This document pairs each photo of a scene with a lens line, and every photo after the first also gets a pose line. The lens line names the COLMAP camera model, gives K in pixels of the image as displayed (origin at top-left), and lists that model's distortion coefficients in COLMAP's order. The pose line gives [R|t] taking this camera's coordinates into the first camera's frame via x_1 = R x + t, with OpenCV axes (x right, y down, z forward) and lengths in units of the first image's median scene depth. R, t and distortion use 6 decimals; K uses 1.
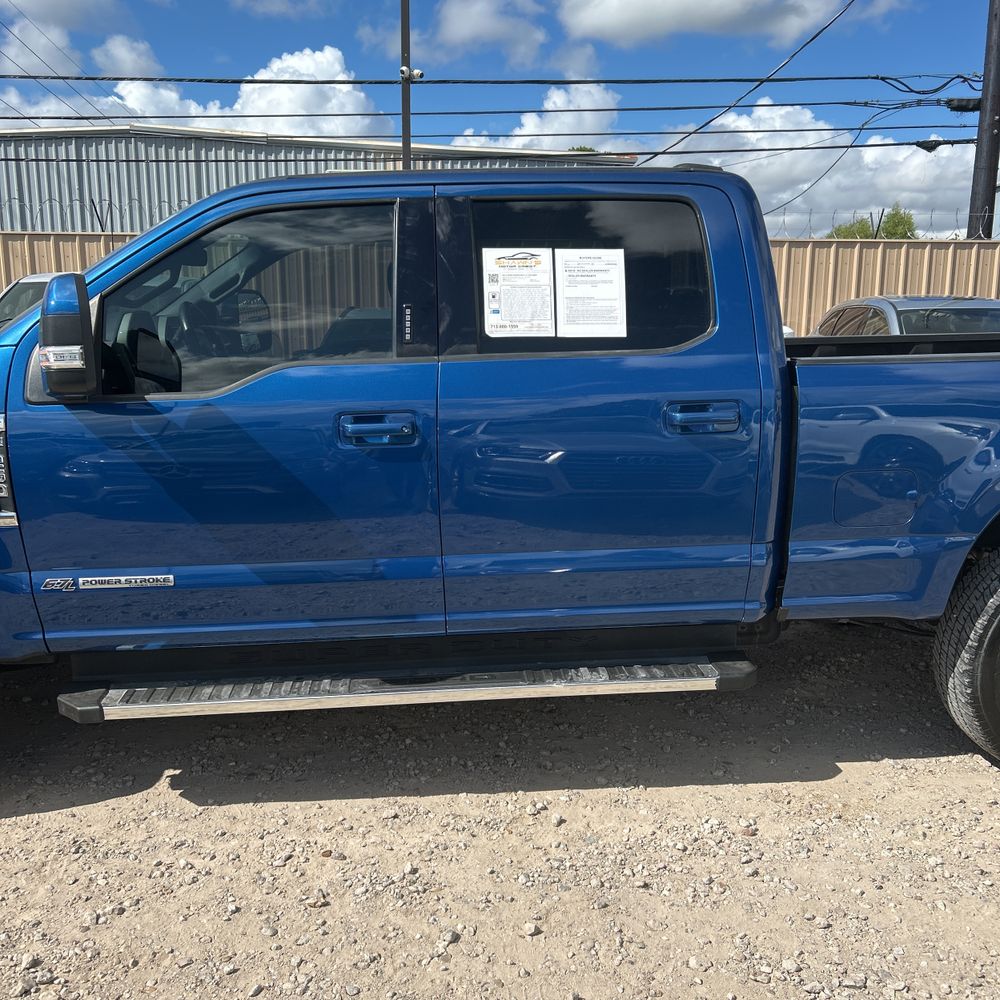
lens RADIAL K [[1021.2, 0, 498.6], [0, 1021.2, 496.4], [0, 0, 1]] dist [0.018958, -0.010942]
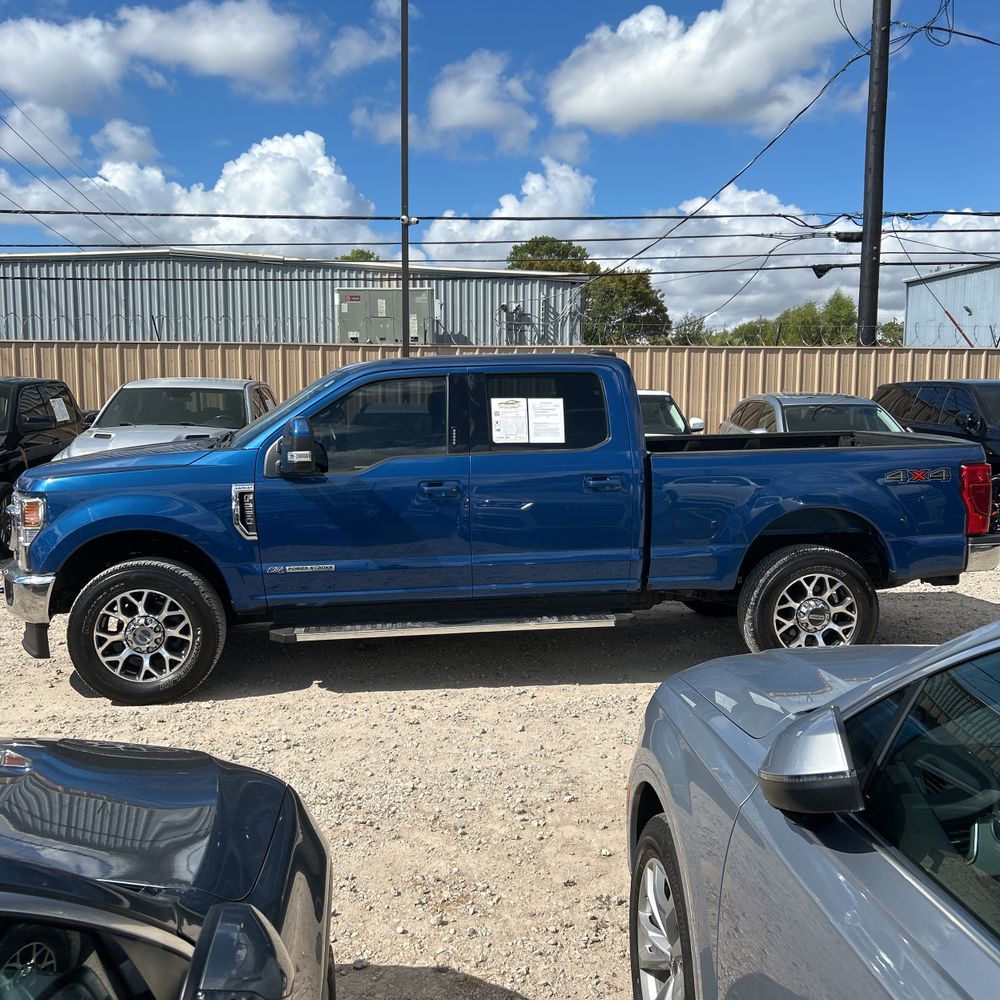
lens RADIAL K [[990.3, 0, 498.2], [0, 990.3, 464.1], [0, 0, 1]] dist [0.142650, -0.360381]
pose [[0.999575, -0.002842, 0.029020, -0.057825], [0.005740, 0.994946, -0.100243, 0.075040], [-0.028588, 0.100367, 0.994540, -0.885148]]
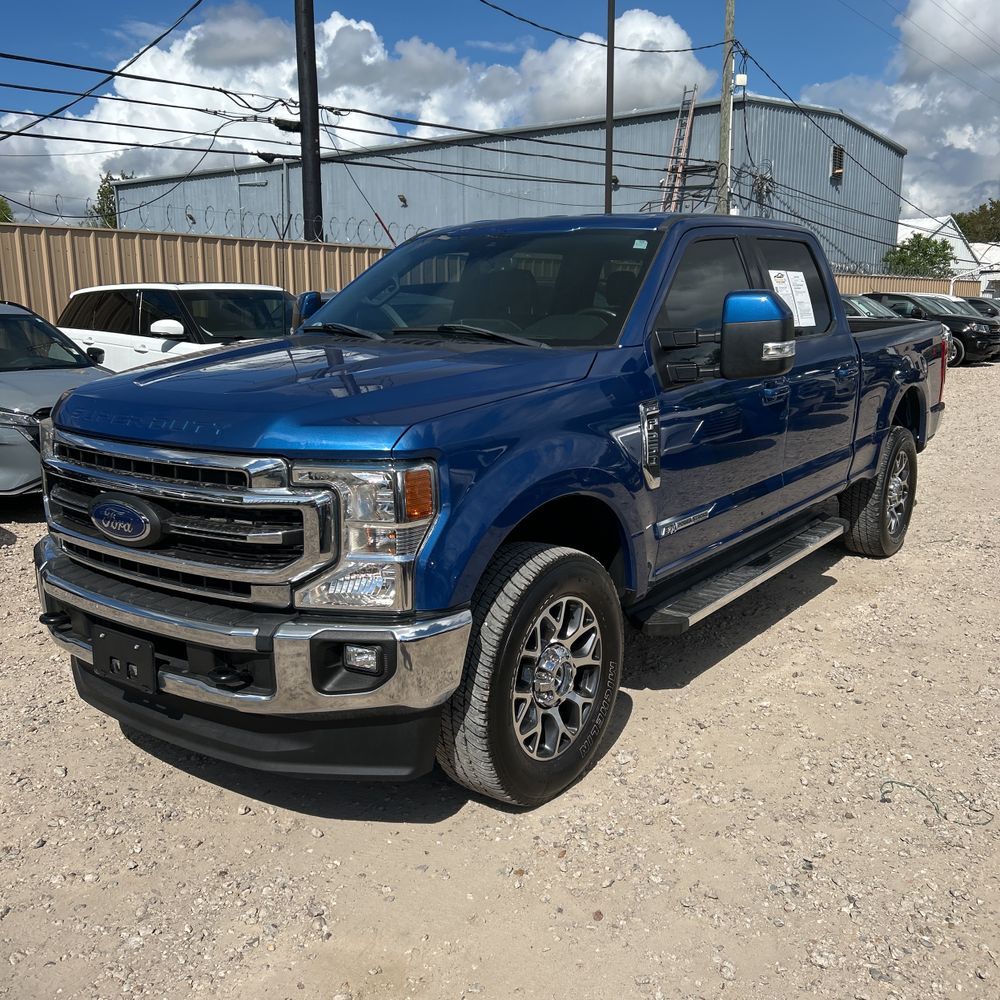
lens RADIAL K [[1012.0, 0, 497.9], [0, 1012.0, 467.7], [0, 0, 1]] dist [0.023077, -0.004423]
pose [[0.669315, -0.123937, 0.732569, -1.424586], [0.131811, 0.990156, 0.047086, -0.073778], [-0.731193, 0.065045, 0.679062, 0.281569]]
